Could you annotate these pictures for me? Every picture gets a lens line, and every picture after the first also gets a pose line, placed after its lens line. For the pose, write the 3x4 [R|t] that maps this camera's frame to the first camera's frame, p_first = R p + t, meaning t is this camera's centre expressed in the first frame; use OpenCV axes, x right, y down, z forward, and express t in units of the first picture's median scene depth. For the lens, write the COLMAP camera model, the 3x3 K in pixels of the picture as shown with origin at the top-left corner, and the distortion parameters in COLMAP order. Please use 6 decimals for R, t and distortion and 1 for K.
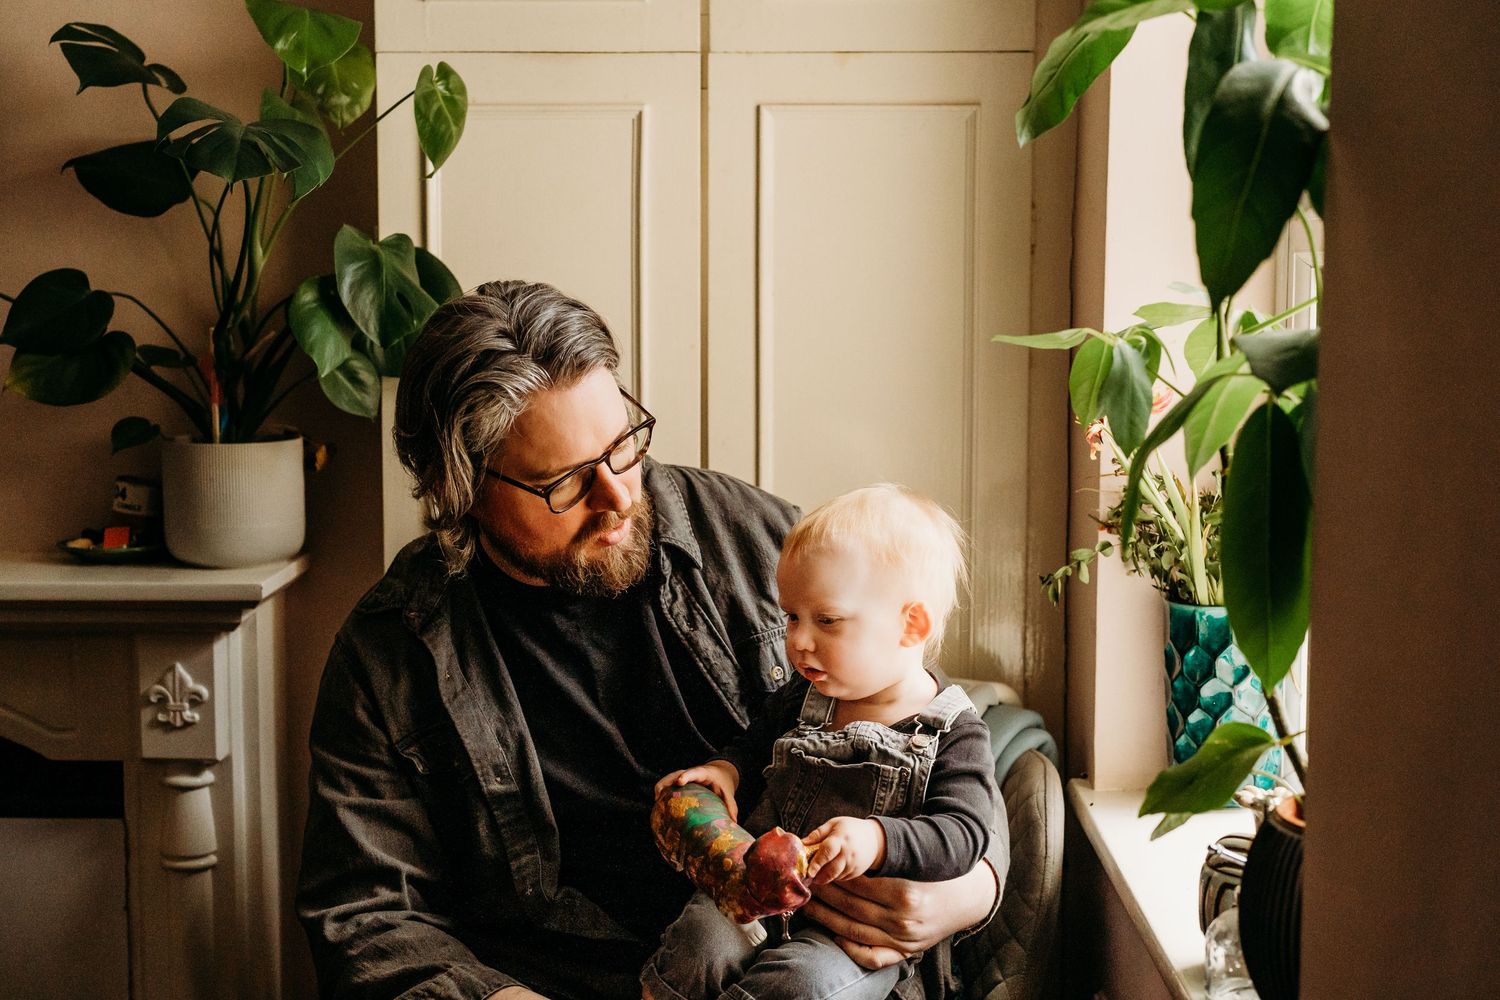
lens RADIAL K [[2246.4, 0, 748.1], [0, 2246.4, 499.8], [0, 0, 1]] dist [-0.002145, 0.000000]
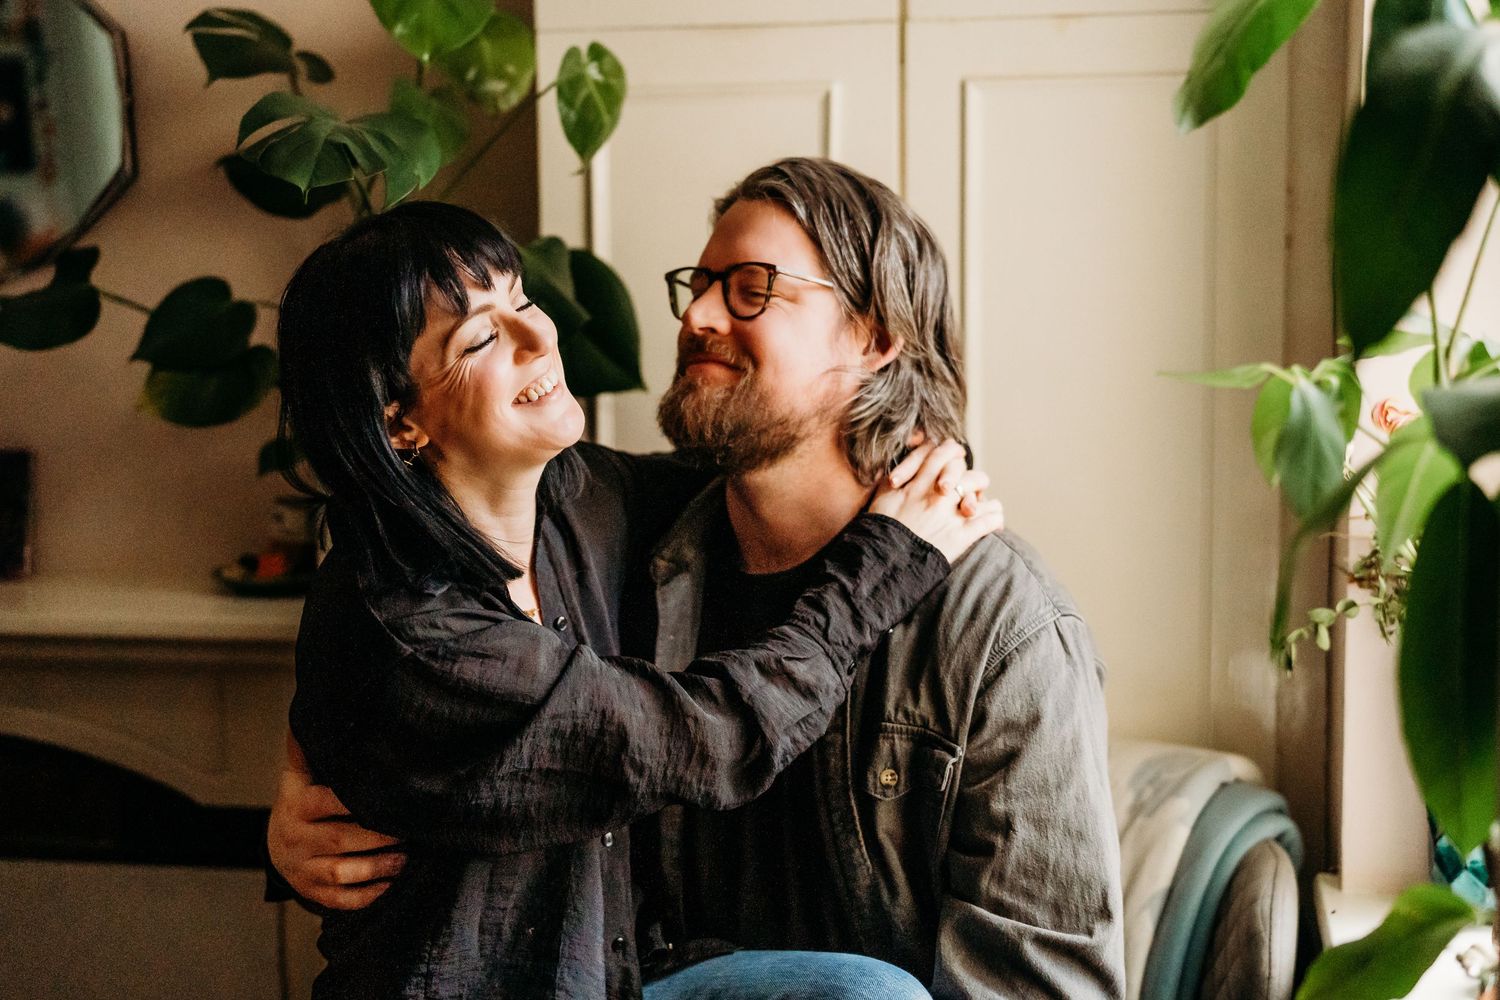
lens RADIAL K [[2246.4, 0, 751.9], [0, 2246.4, 499.4], [0, 0, 1]] dist [-0.002145, 0.000000]
pose [[0.984168, 0.008246, -0.177047, 0.082560], [-0.004909, 0.999802, 0.019276, -0.031558], [0.177171, -0.018102, 0.984014, 0.135079]]
